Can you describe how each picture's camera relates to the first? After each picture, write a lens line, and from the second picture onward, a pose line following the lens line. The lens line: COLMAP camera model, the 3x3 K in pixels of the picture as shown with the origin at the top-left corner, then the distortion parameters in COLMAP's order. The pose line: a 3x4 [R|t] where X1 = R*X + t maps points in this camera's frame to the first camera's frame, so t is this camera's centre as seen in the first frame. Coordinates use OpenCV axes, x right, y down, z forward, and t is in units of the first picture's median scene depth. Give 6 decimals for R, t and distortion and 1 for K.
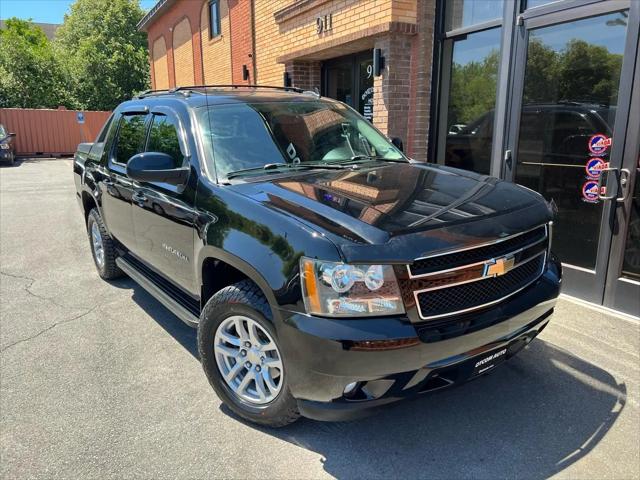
lens RADIAL K [[476.0, 0, 321.7], [0, 476.0, 242.6], [0, 0, 1]] dist [0.049106, -0.056028]
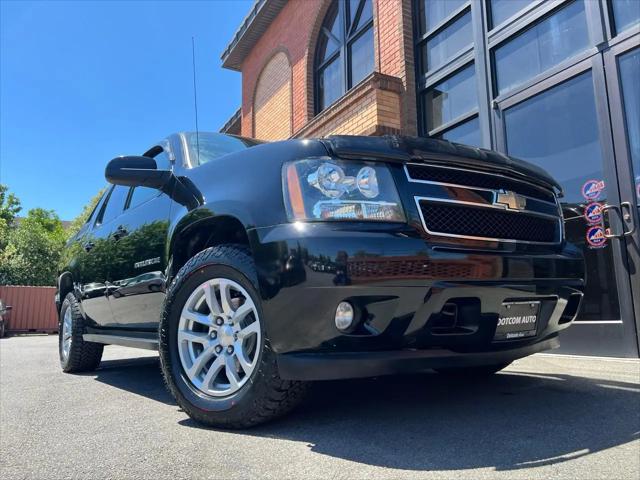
lens RADIAL K [[477.1, 0, 324.8], [0, 477.1, 240.1], [0, 0, 1]] dist [0.044159, -0.051423]
pose [[0.999841, -0.012924, 0.012302, 0.008134], [0.016670, 0.922406, -0.385862, 0.196779], [-0.006360, 0.386006, 0.922474, 0.094441]]
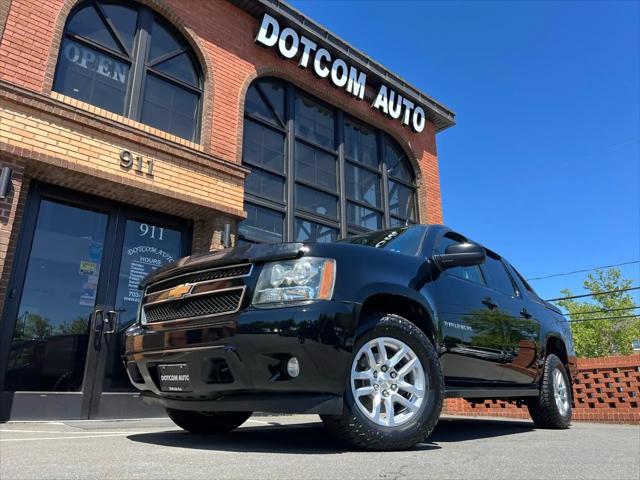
lens RADIAL K [[474.9, 0, 321.7], [0, 474.9, 239.3], [0, 0, 1]] dist [0.049193, -0.058085]
pose [[-0.205010, 0.326055, 0.922854, -0.993629], [0.235120, 0.931677, -0.276941, -0.006987], [-0.950100, 0.160205, -0.267665, 1.130938]]
